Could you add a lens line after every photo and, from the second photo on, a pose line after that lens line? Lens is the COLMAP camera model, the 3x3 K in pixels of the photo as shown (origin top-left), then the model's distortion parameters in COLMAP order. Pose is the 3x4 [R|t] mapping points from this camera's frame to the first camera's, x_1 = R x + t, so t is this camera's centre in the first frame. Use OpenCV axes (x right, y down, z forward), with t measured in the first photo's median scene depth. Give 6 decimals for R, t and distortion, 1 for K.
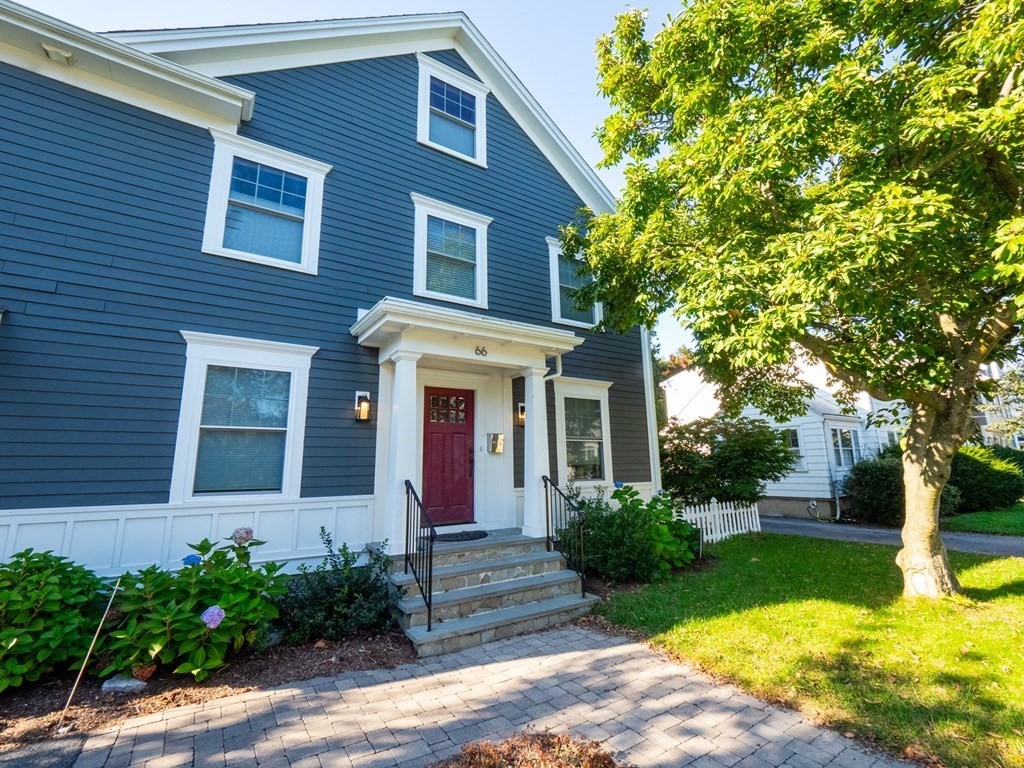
lens RADIAL K [[420.3, 0, 505.9], [0, 420.3, 379.6], [0, 0, 1]] dist [-0.000492, -0.000403]
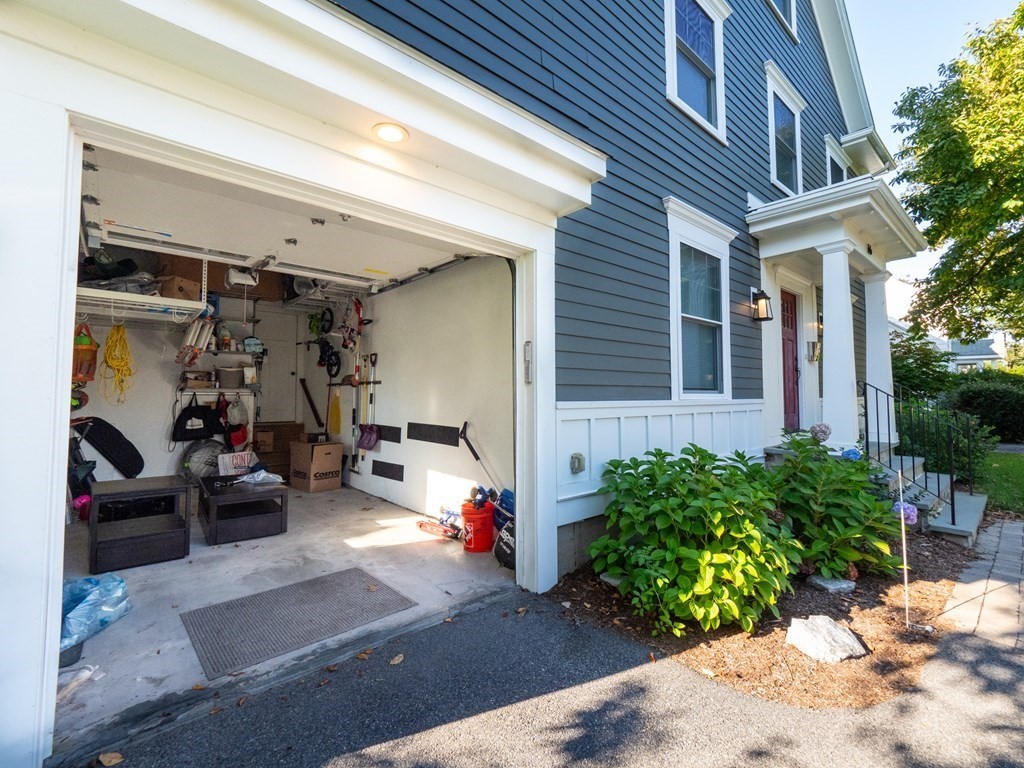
lens RADIAL K [[420.3, 0, 505.9], [0, 420.3, 379.6], [0, 0, 1]] dist [-0.000492, -0.000403]
pose [[0.991808, 0.016618, 0.126649, -1.184740], [-0.036870, 0.986544, 0.159287, 0.118197], [-0.122298, -0.162652, 0.979075, 0.181979]]
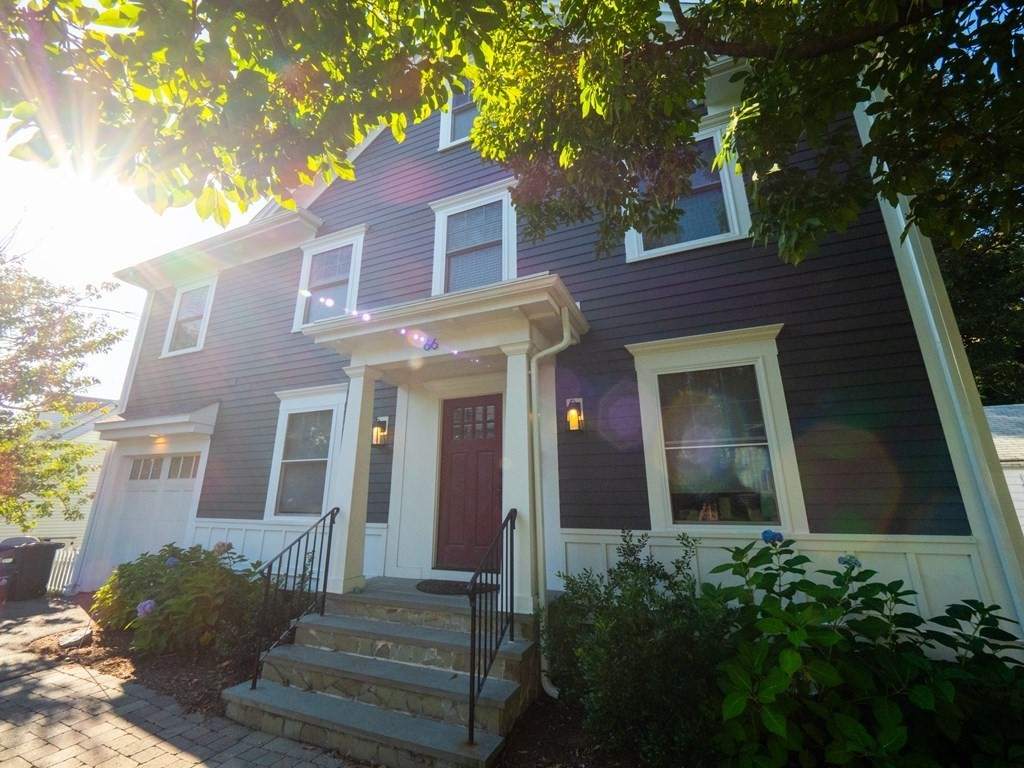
lens RADIAL K [[420.3, 0, 505.9], [0, 420.3, 379.6], [0, 0, 1]] dist [-0.000492, -0.000403]
pose [[0.587626, -0.212484, -0.780735, 0.762380], [0.150883, 0.976754, -0.152269, 0.166298], [0.794940, -0.028322, 0.606026, 0.768346]]
